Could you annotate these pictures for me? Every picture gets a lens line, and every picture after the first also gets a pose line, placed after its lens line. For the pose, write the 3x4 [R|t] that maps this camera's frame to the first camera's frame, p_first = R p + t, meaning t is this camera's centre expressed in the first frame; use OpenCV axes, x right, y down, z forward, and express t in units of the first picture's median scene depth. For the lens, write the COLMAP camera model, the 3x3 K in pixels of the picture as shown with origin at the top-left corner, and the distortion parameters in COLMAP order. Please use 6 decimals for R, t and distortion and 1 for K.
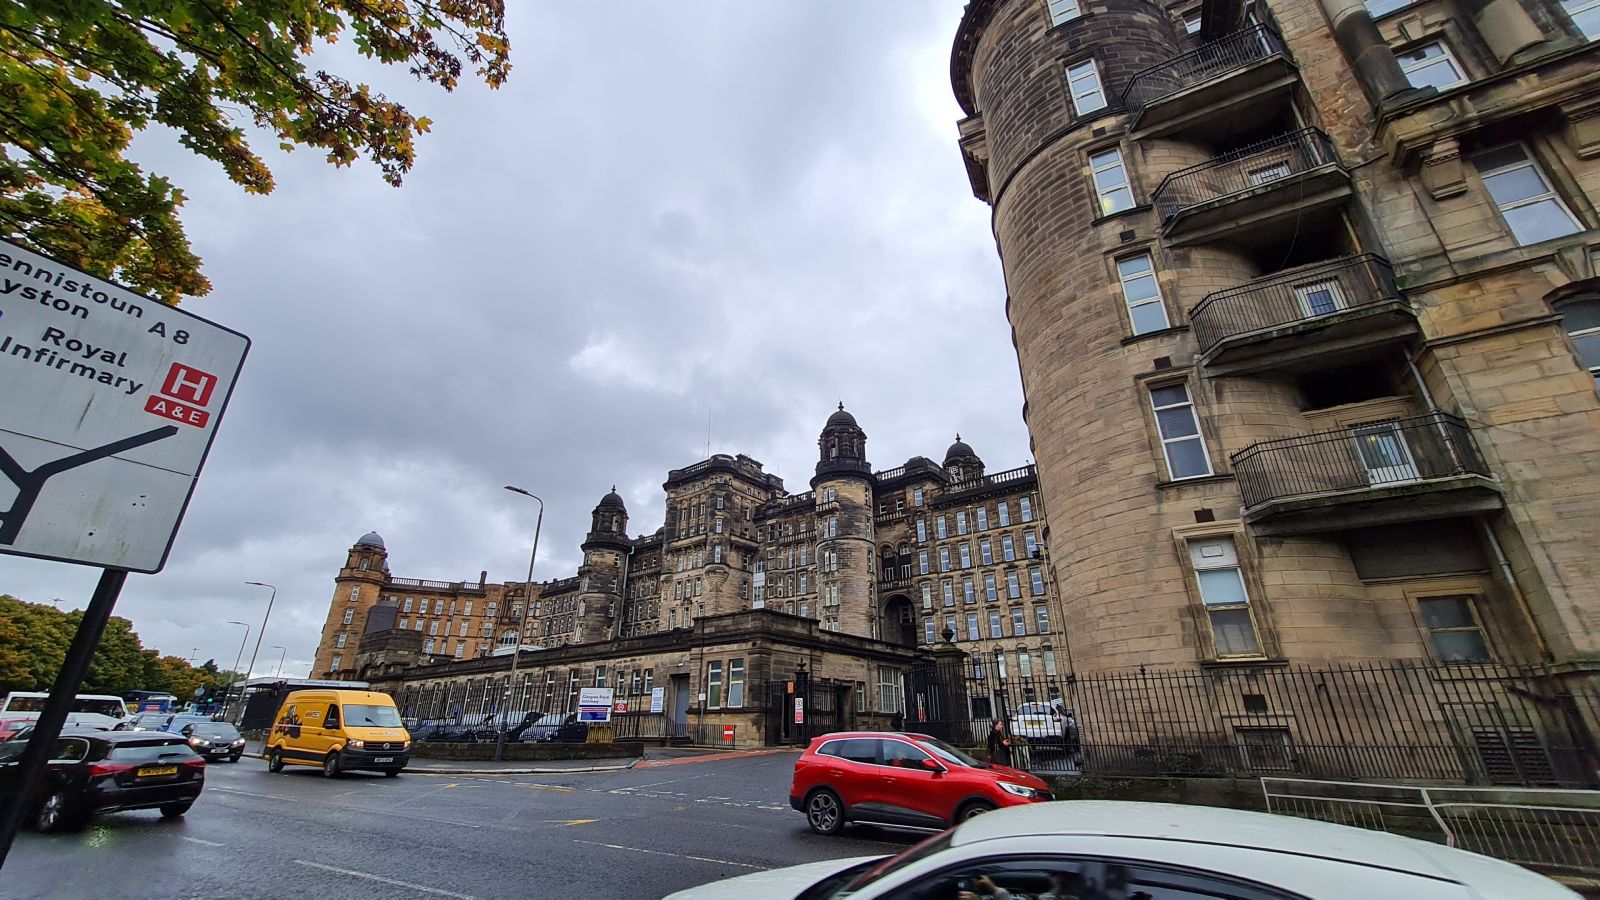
lens RADIAL K [[568.4, 0, 800.0], [0, 568.4, 450.0], [0, 0, 1]] dist [-0.007795, -0.000002]
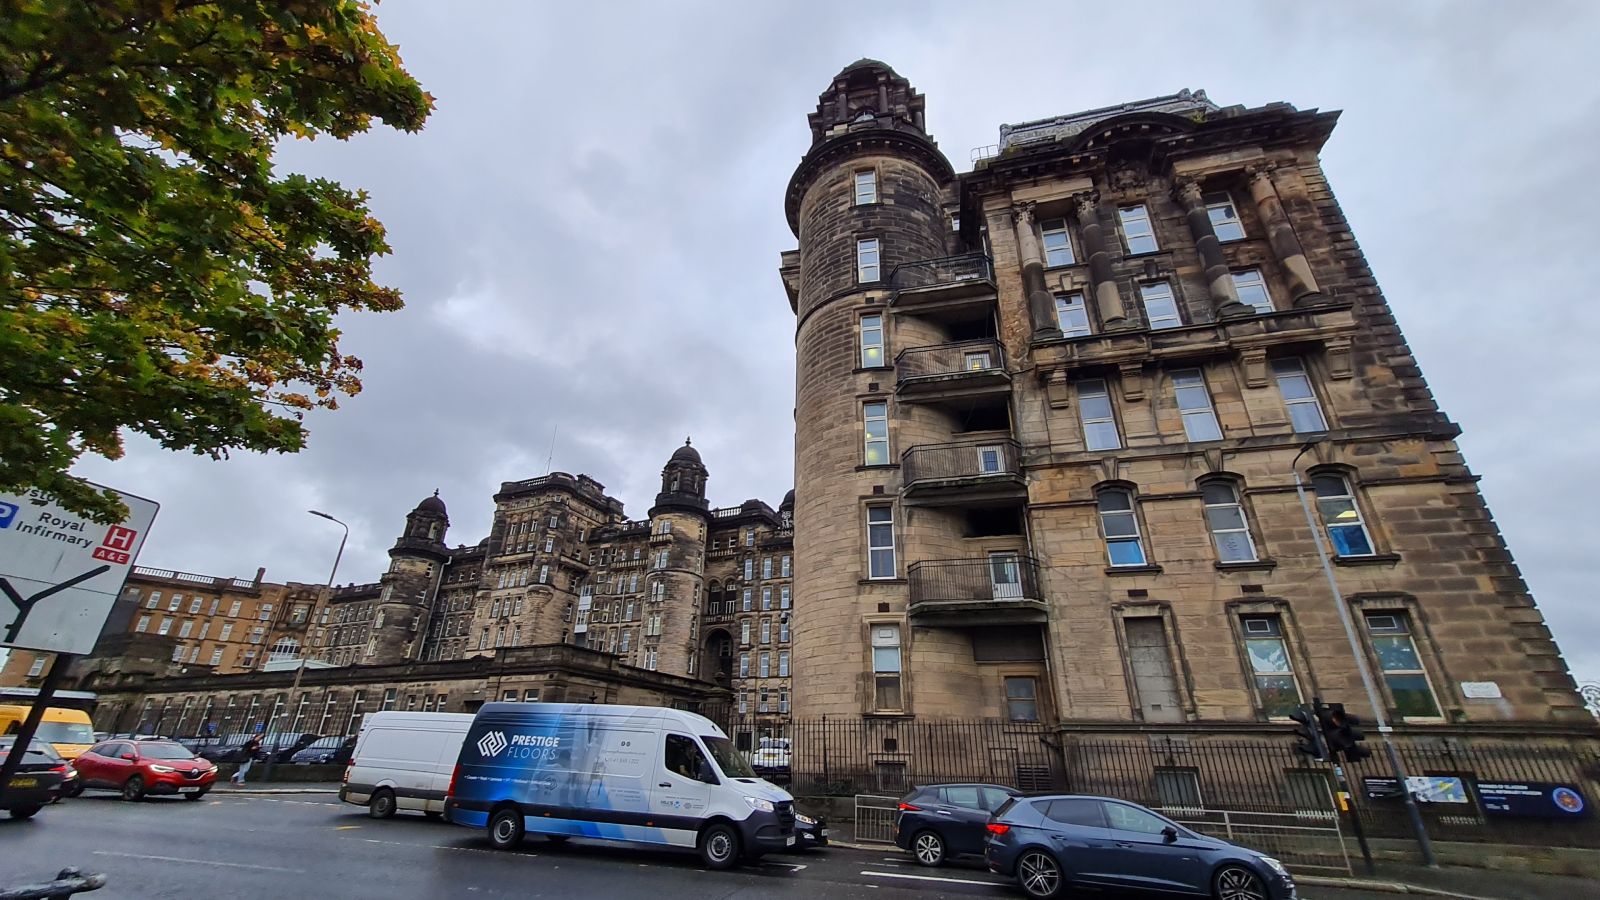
lens RADIAL K [[597.5, 0, 800.0], [0, 597.5, 450.0], [0, 0, 1]] dist [-0.008378, -0.000066]
pose [[0.969045, 0.126077, 0.212267, 0.117809], [-0.121614, 0.991995, -0.034009, -0.145882], [-0.214855, 0.007142, 0.976620, -0.294536]]
